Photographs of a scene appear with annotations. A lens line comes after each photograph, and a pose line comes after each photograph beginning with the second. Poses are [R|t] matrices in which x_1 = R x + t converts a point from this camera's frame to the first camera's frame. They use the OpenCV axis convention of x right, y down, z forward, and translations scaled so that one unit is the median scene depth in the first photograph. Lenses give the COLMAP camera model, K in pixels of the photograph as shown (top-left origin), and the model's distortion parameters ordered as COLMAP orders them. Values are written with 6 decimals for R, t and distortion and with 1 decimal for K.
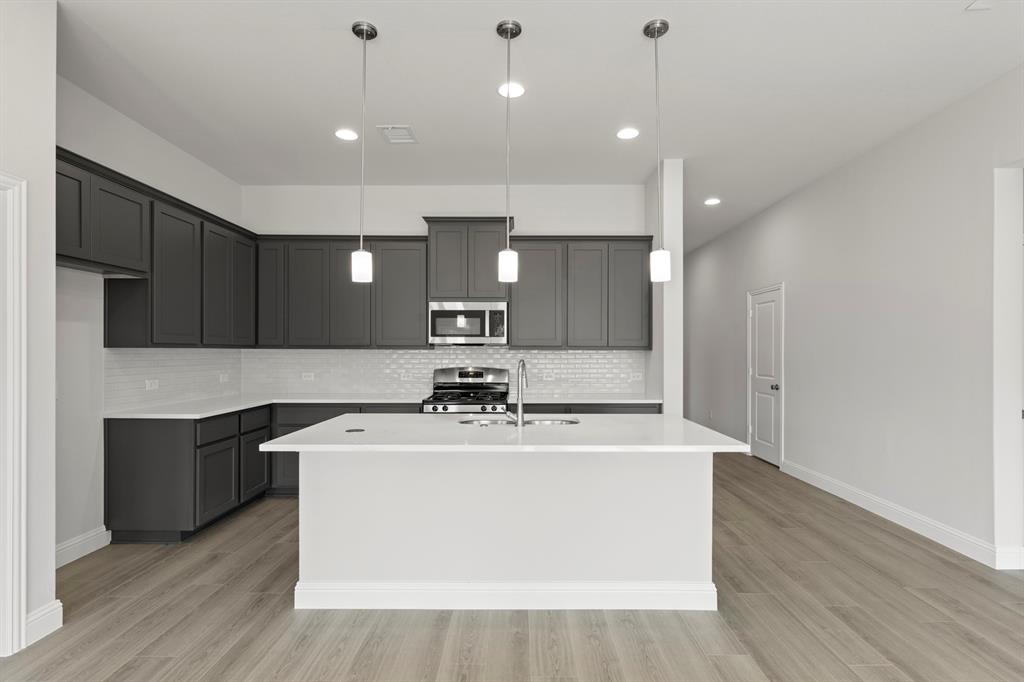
lens RADIAL K [[485.8, 0, 510.2], [0, 485.8, 340.2], [0, 0, 1]] dist [0.016883, 0.000801]
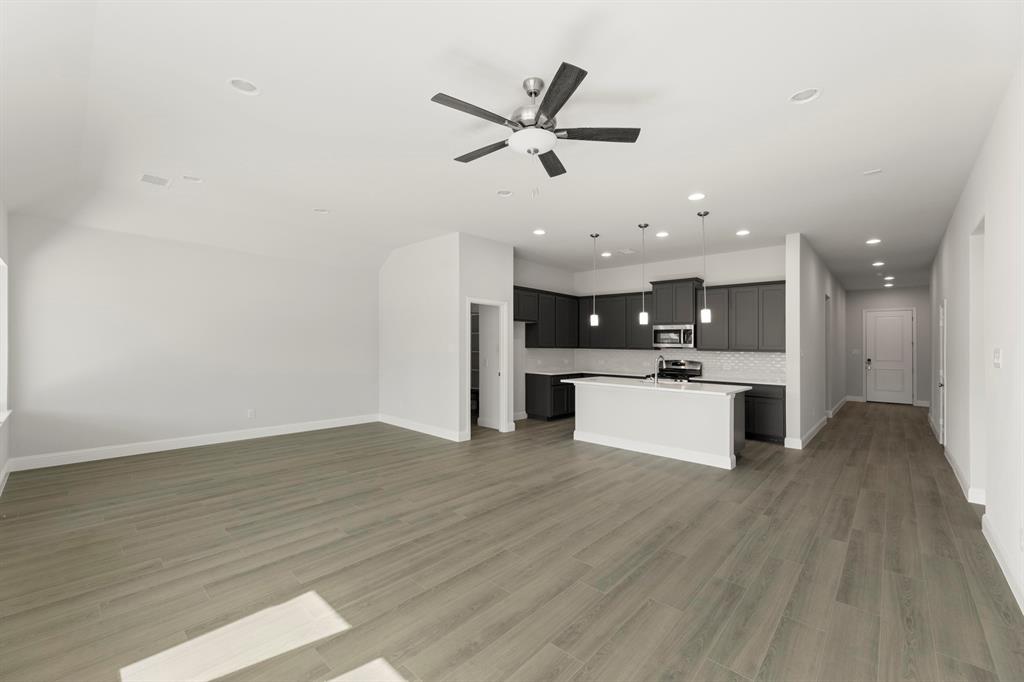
lens RADIAL K [[412.0, 0, 522.5], [0, 412.0, 343.1], [0, 0, 1]] dist [0.001749, 0.000088]
pose [[0.753177, -0.000739, -0.657817, 0.644784], [0.002044, 0.999997, 0.001218, -0.014664], [0.657814, -0.002262, 0.753177, -0.710936]]
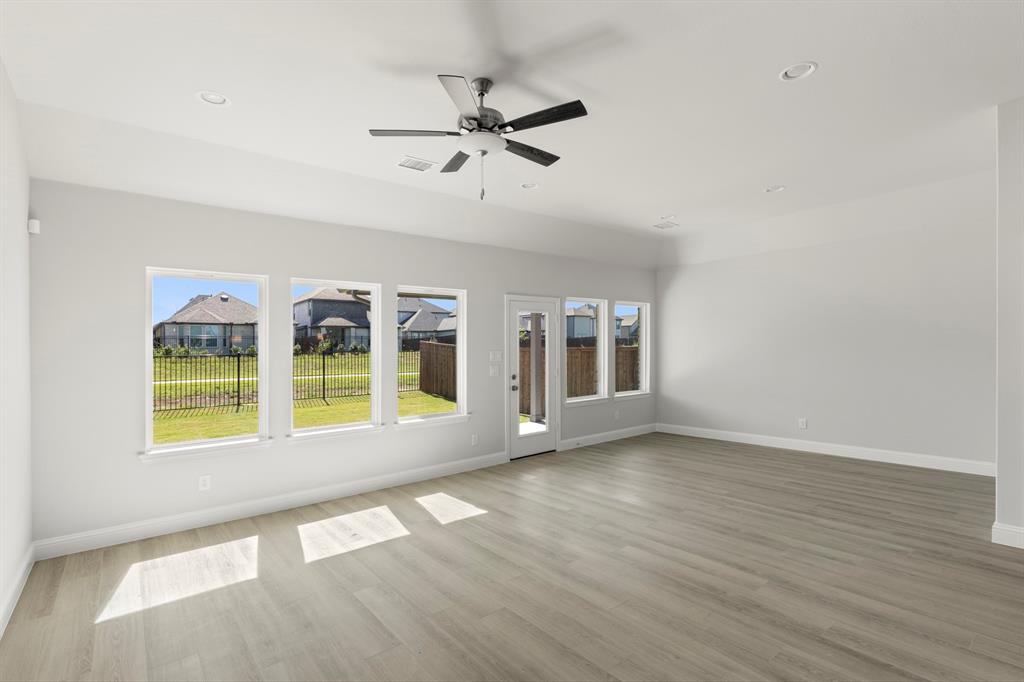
lens RADIAL K [[485.8, 0, 508.0], [0, 485.8, 350.2], [0, 0, 1]] dist [0.016883, 0.000801]
pose [[-0.773728, 0.009499, -0.633447, 0.670276], [0.028184, 0.999414, -0.019438, 0.009974], [0.632891, -0.032893, -0.773542, 0.518520]]
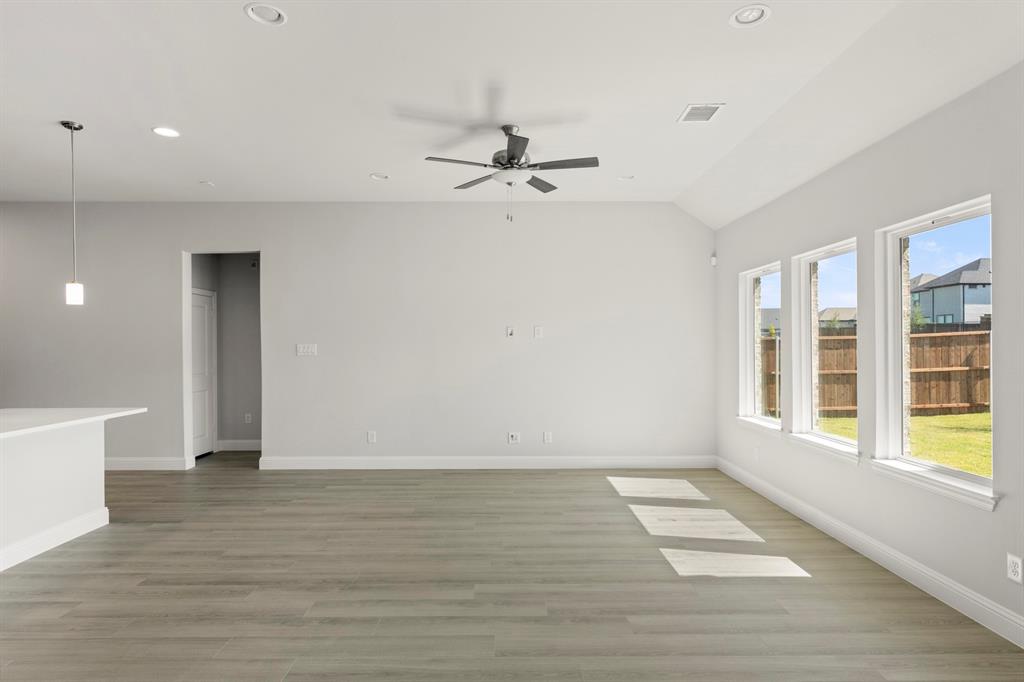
lens RADIAL K [[552.1, 0, 513.6], [0, 552.1, 340.7], [0, 0, 1]] dist [0.016147, -0.000443]
pose [[-0.019318, 0.002456, 0.999810, -0.977557], [-0.016534, 0.999859, -0.002775, -0.015358], [-0.999677, -0.016584, -0.019275, -0.127385]]
